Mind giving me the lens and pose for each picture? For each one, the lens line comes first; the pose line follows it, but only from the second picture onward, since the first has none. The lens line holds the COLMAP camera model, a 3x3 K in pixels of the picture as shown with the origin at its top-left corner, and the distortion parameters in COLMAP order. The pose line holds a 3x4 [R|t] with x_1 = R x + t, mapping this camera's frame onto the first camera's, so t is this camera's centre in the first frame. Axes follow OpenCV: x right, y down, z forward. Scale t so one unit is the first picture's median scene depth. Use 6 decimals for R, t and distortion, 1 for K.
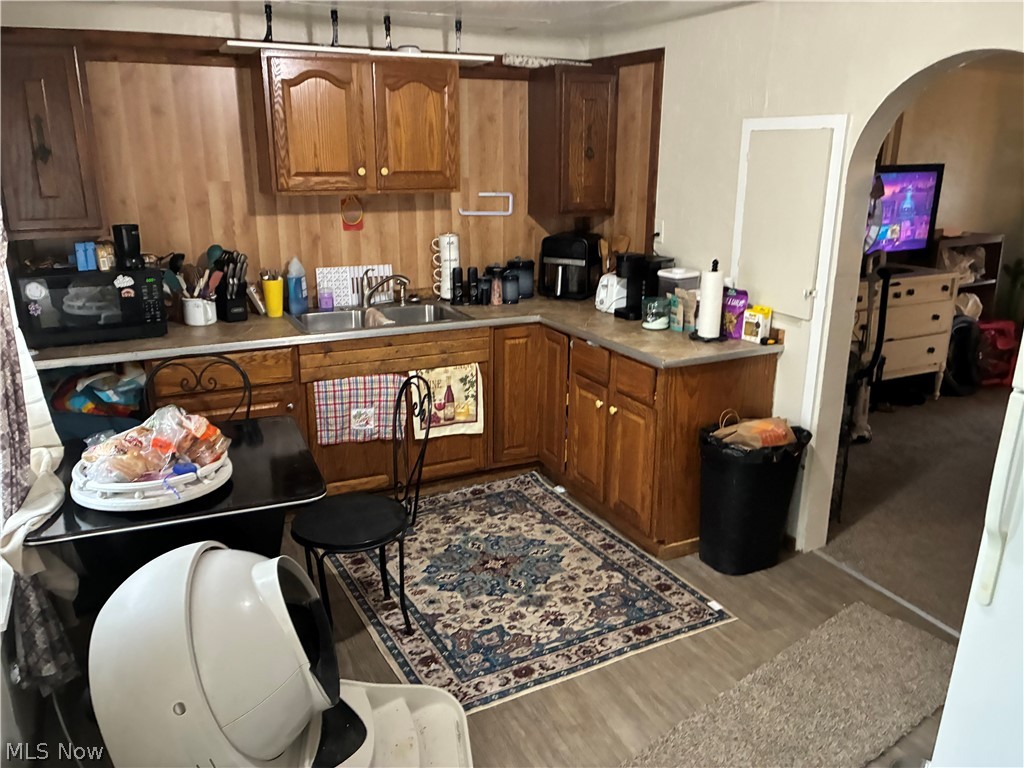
lens RADIAL K [[789.7, 0, 512.0], [0, 789.7, 384.0], [0, 0, 1]] dist [-0.008074, -0.007739]
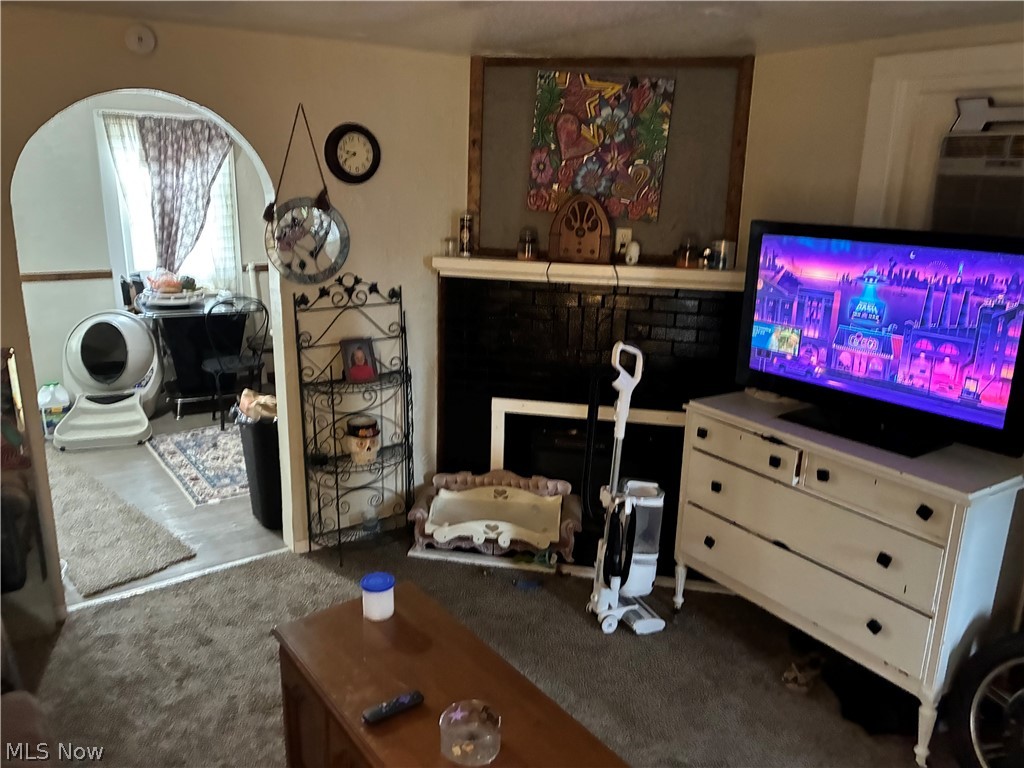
lens RADIAL K [[789.7, 0, 512.0], [0, 789.7, 384.0], [0, 0, 1]] dist [-0.008074, -0.007739]
pose [[0.120332, 0.252514, -0.960082, 0.972706], [-0.310909, 0.928042, 0.205119, -0.216668], [0.942792, 0.273816, 0.190181, 0.715514]]
